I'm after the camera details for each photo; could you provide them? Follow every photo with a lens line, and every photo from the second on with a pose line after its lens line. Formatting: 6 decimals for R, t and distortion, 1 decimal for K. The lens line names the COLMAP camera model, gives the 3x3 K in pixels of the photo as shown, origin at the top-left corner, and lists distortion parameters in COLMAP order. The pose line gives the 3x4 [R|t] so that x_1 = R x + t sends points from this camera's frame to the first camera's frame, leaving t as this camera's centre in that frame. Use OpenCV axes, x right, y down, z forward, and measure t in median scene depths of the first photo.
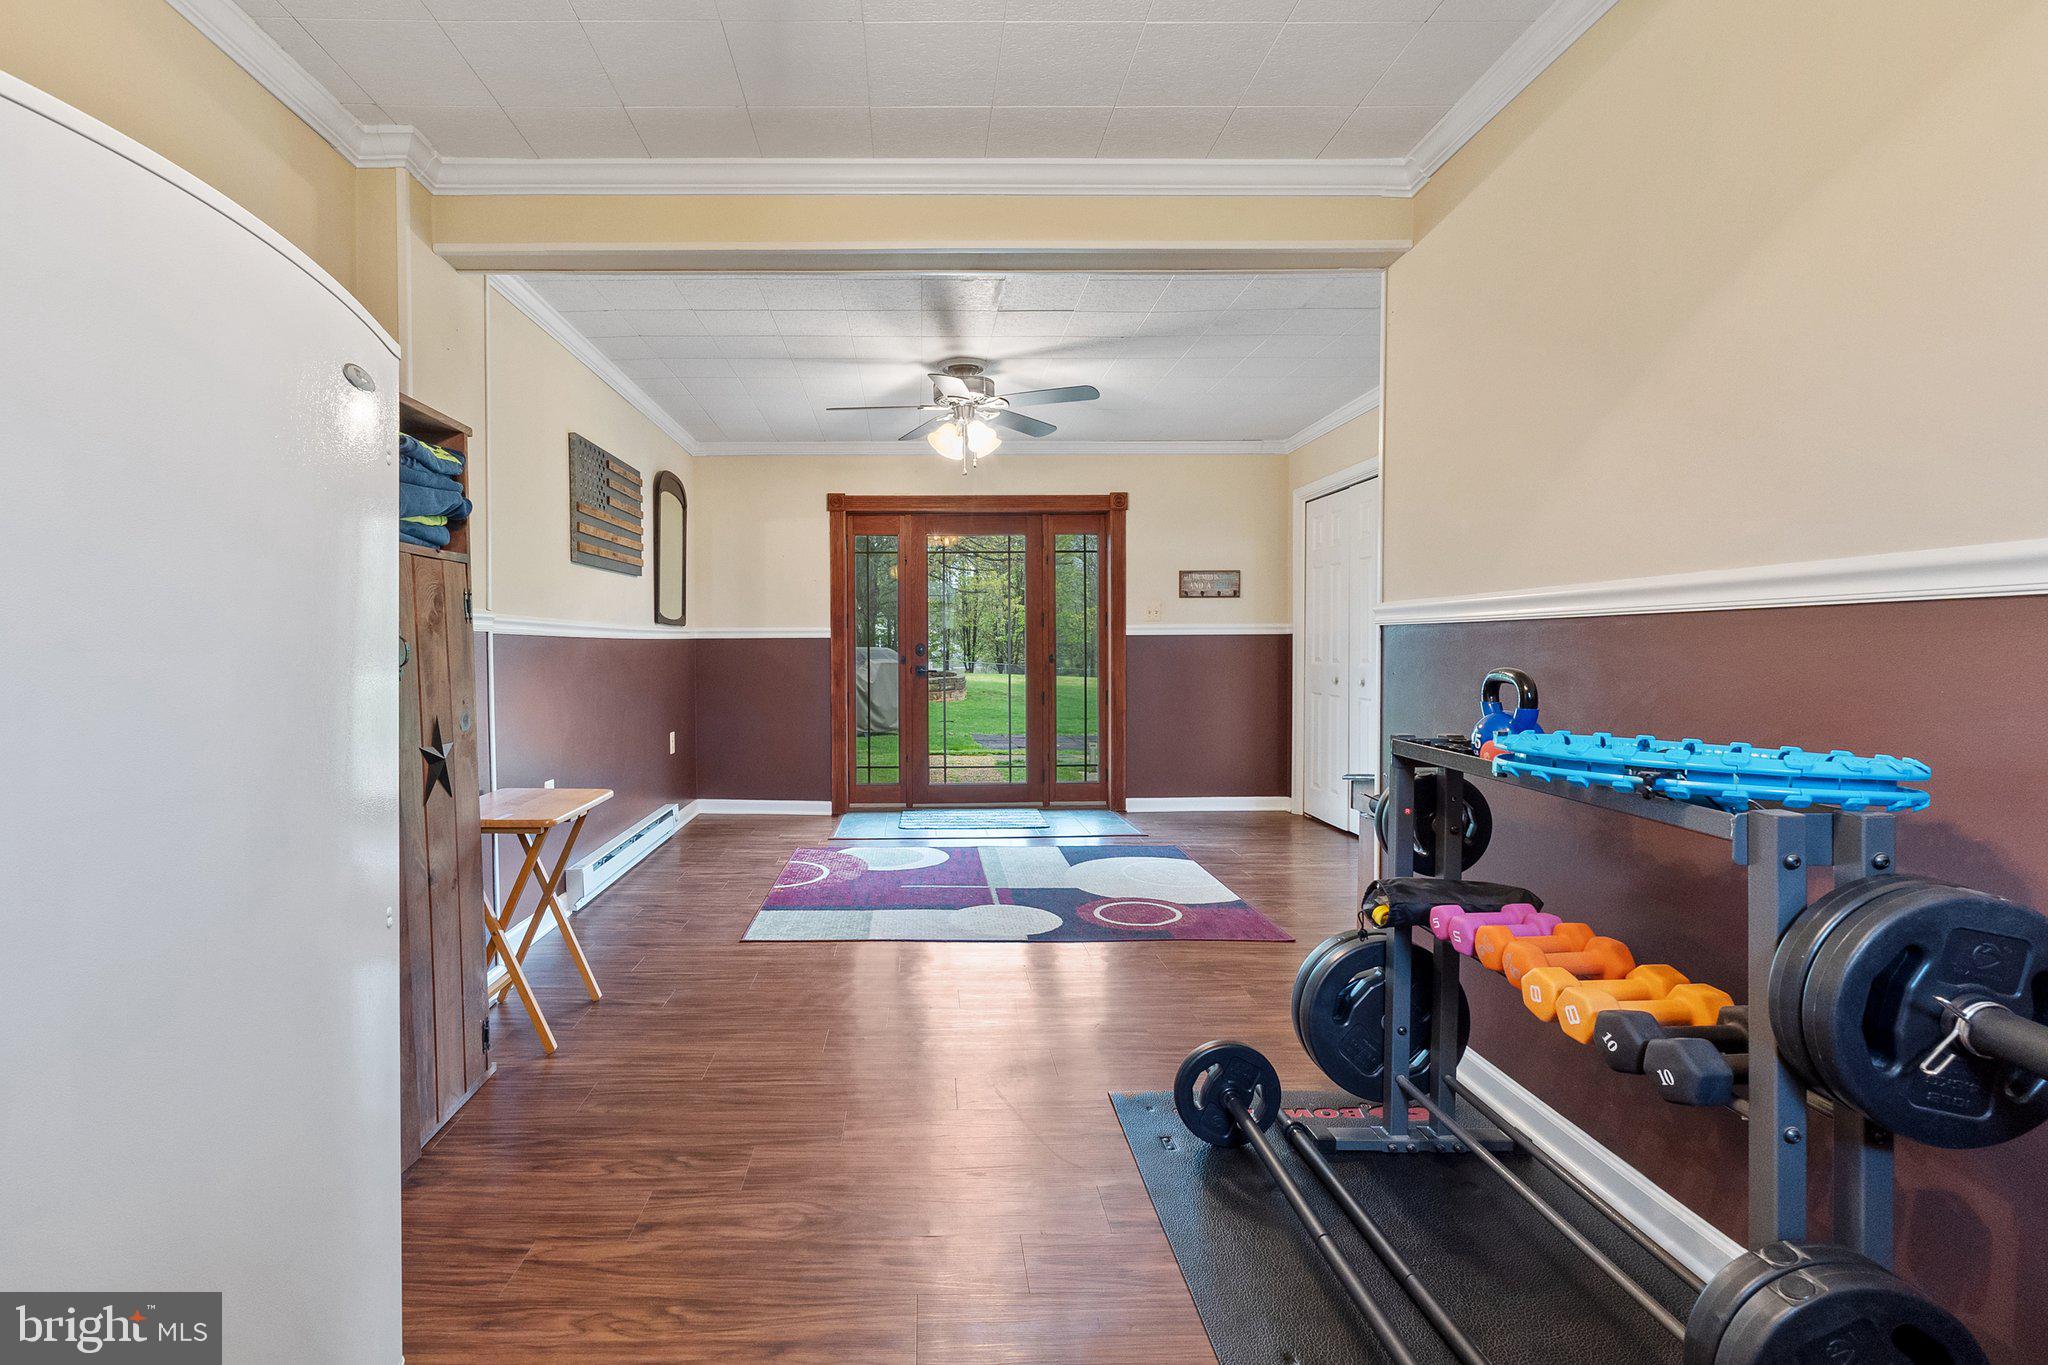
lens RADIAL K [[899.4, 0, 922.2], [0, 899.4, 652.1], [0, 0, 1]] dist [0.000037, -0.000083]
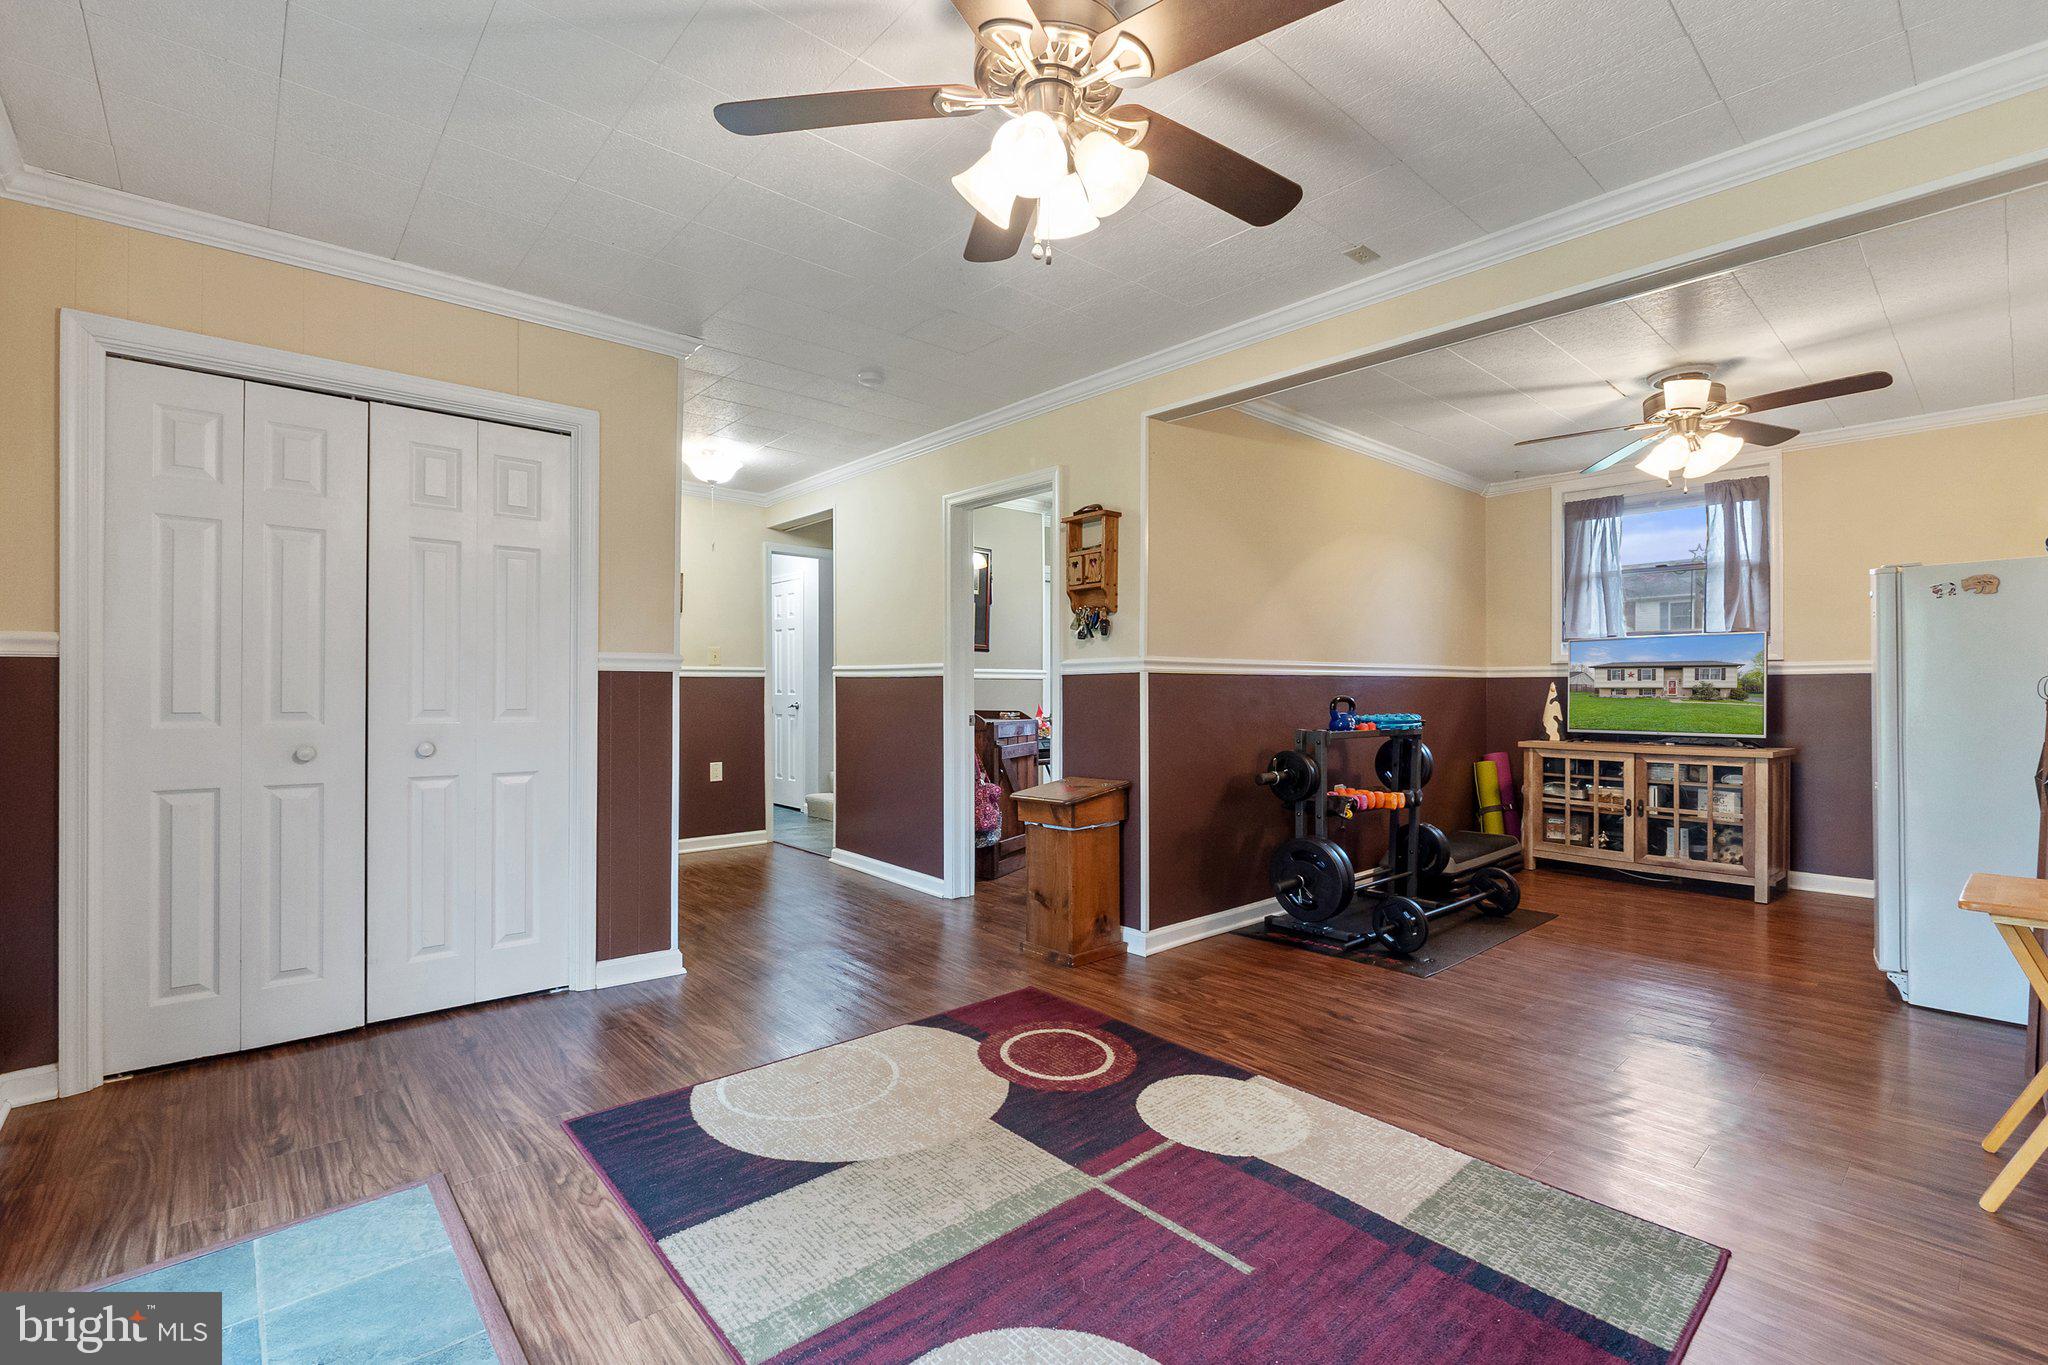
lens RADIAL K [[903.5, 0, 1044.6], [0, 903.5, 692.0], [0, 0, 1]] dist [-0.002492, -0.000468]
pose [[-0.669542, 0.001172, 0.742774, -0.185663], [0.007284, 0.999961, 0.004988, -0.003627], [-0.742739, 0.008750, -0.669524, 0.935647]]
